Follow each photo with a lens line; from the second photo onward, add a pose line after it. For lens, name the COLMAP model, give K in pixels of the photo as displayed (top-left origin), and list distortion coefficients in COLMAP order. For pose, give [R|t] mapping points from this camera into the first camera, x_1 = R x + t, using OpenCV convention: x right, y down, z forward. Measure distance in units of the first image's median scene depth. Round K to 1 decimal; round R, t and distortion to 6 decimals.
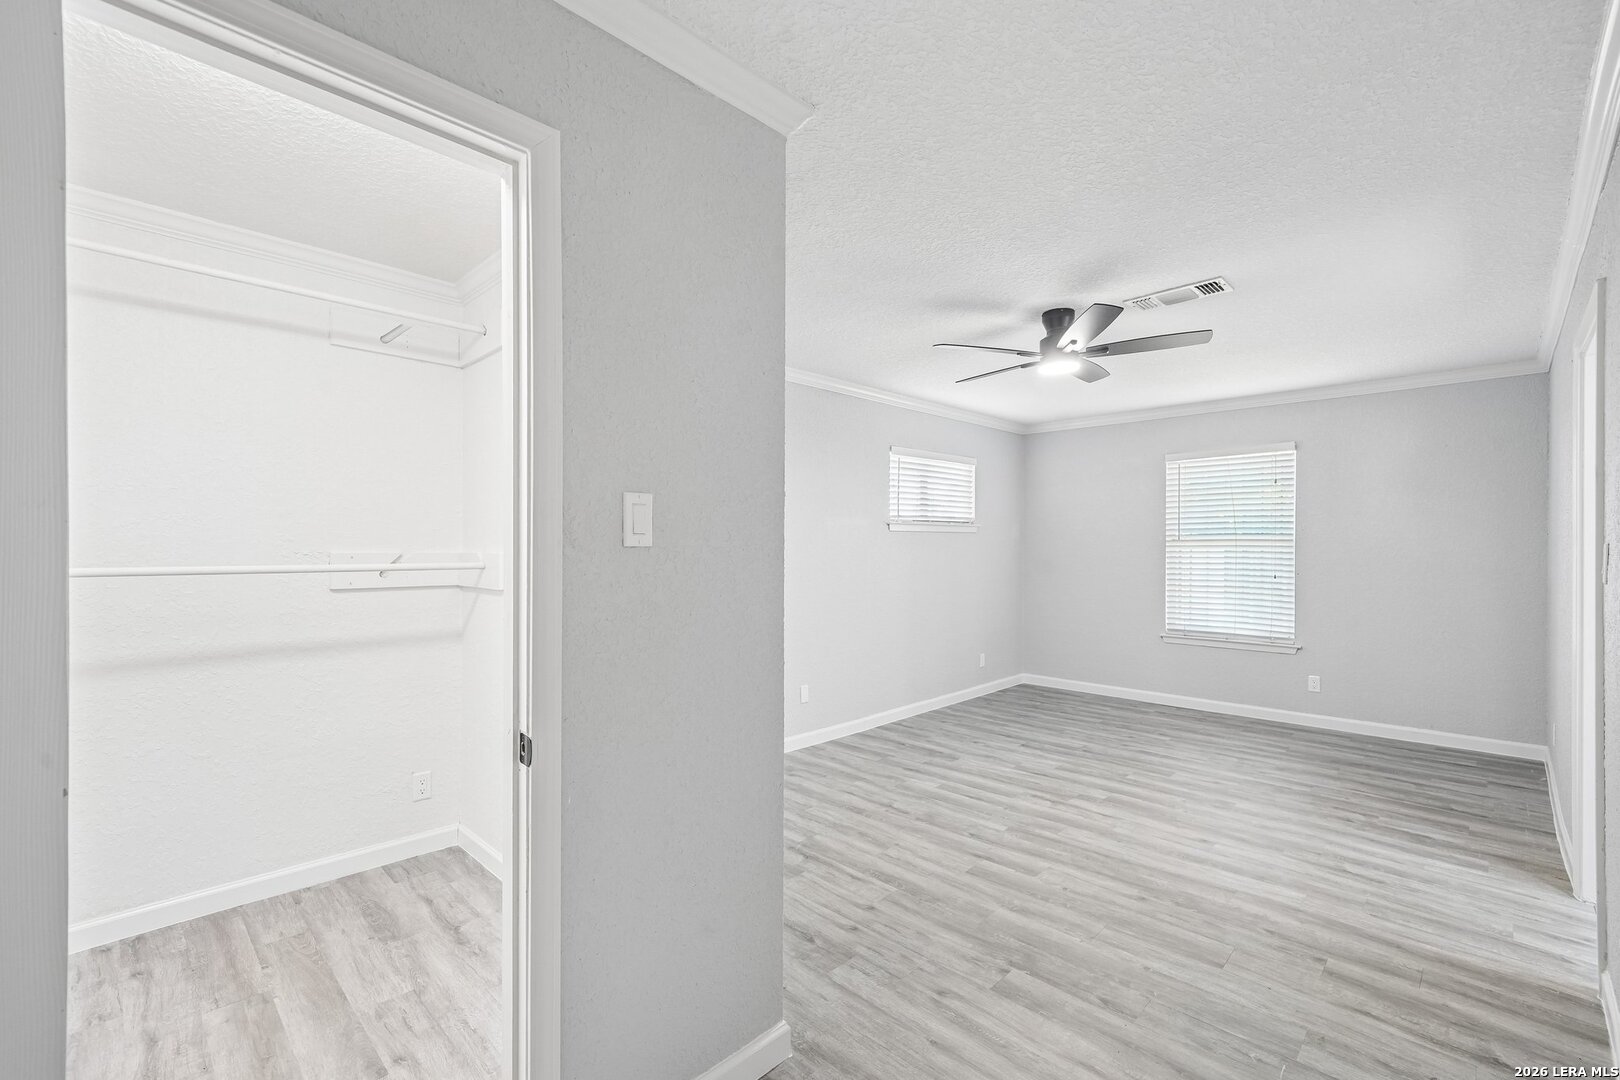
lens RADIAL K [[694.3, 0, 808.0], [0, 694.3, 544.3], [0, 0, 1]] dist [0.002279, 0.000459]
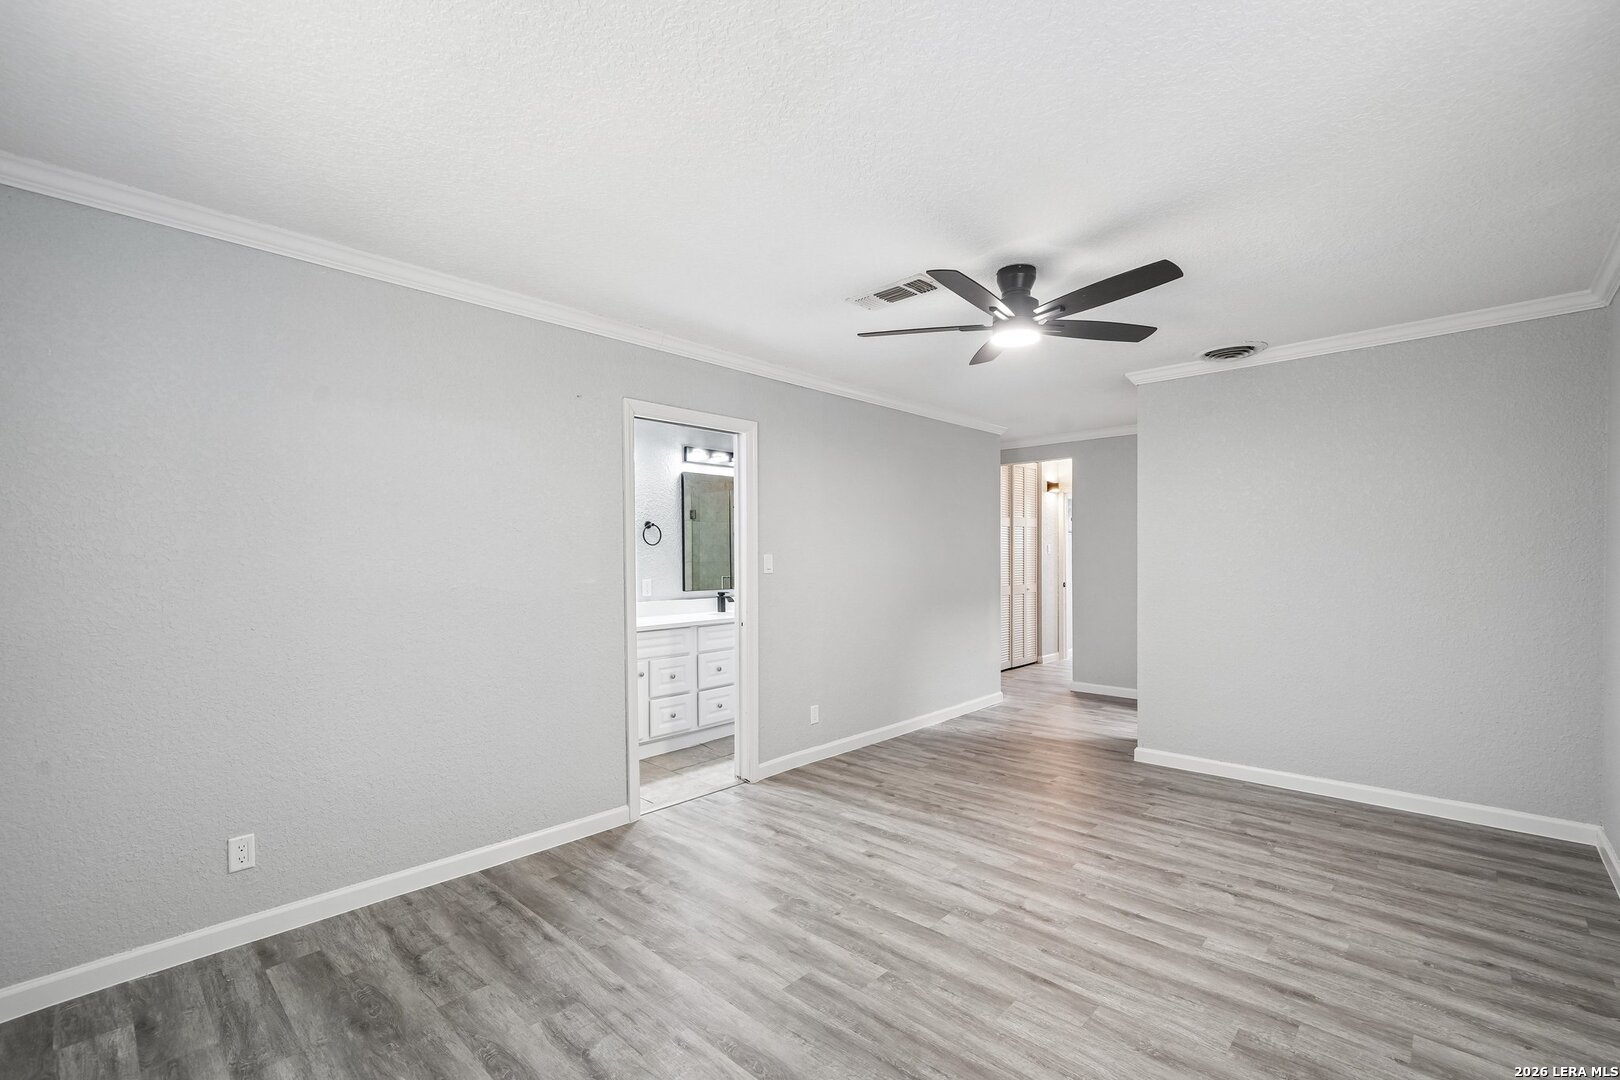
lens RADIAL K [[694.3, 0, 812.6], [0, 694.3, 550.3], [0, 0, 1]] dist [0.002279, 0.000459]
pose [[-0.999646, 0.007324, -0.025584, 0.635011], [0.007708, 0.999859, -0.014951, 0.010592], [0.025471, -0.015143, -0.999561, 1.868953]]
